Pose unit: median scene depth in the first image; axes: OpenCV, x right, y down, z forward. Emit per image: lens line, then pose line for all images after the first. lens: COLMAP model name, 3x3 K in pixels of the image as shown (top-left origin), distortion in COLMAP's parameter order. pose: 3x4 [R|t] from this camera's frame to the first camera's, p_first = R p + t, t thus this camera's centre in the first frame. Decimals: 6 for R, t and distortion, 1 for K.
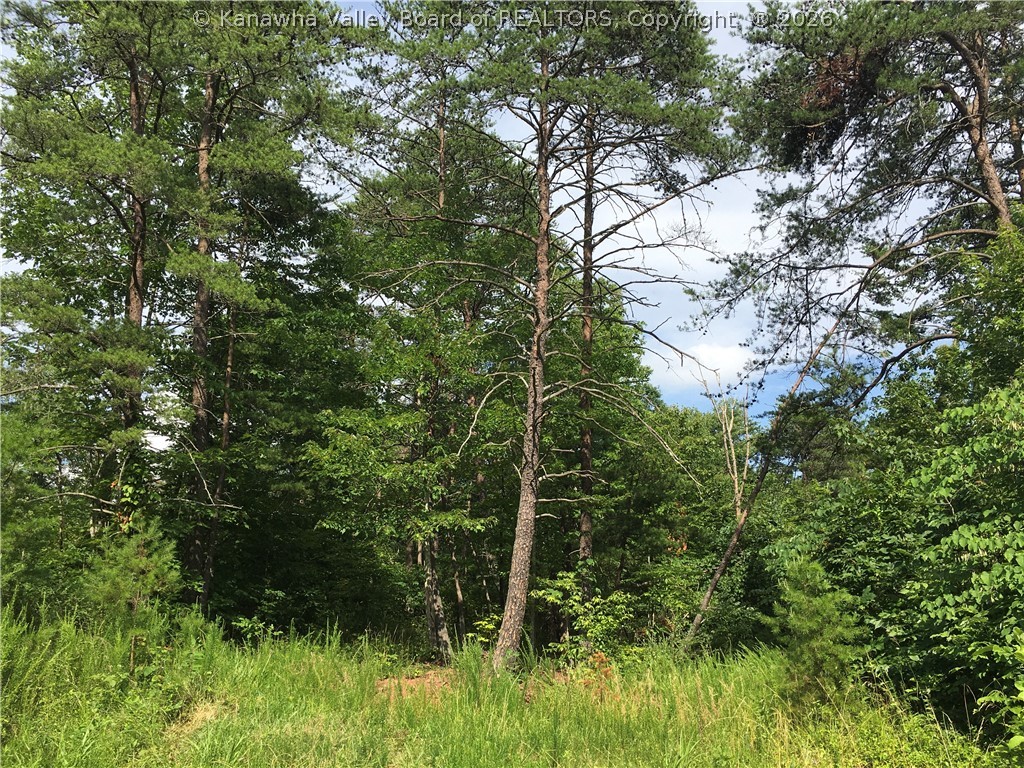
lens RADIAL K [[881.9, 0, 512.0], [0, 881.9, 384.0], [0, 0, 1]] dist [0.111472, -0.145476]
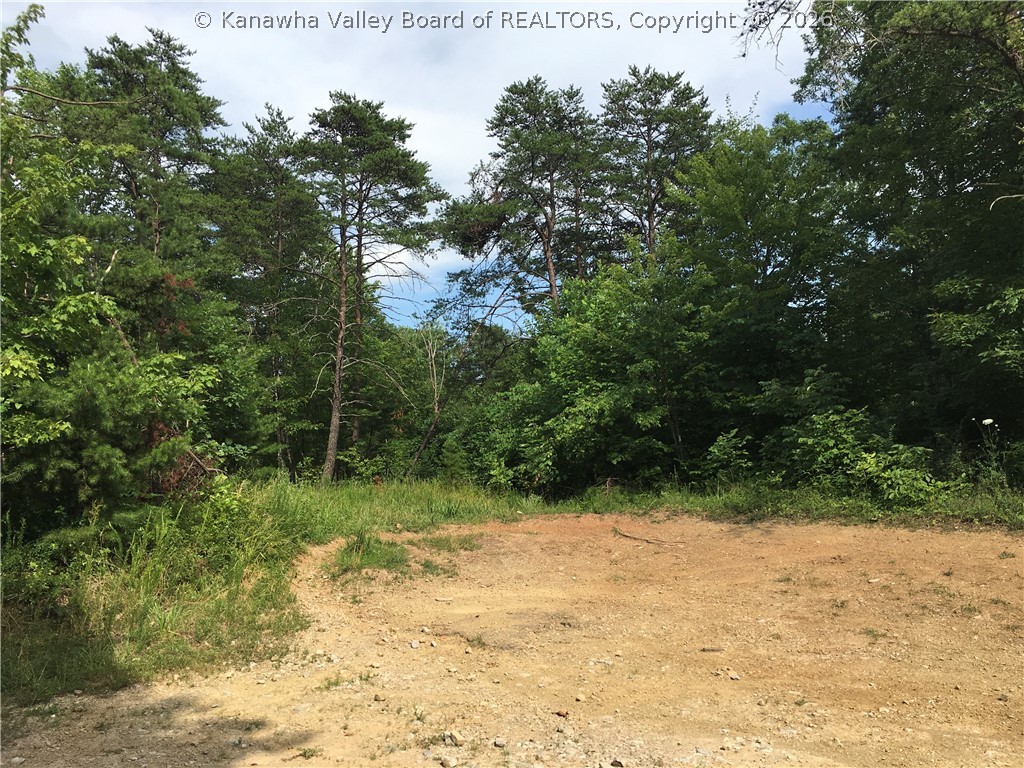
lens RADIAL K [[881.9, 0, 512.0], [0, 881.9, 384.0], [0, 0, 1]] dist [0.111472, -0.145476]
pose [[0.947511, 0.013897, 0.319420, -0.262831], [-0.056345, 0.990676, 0.124040, -0.230561], [-0.314718, -0.135527, 0.939460, -1.125172]]
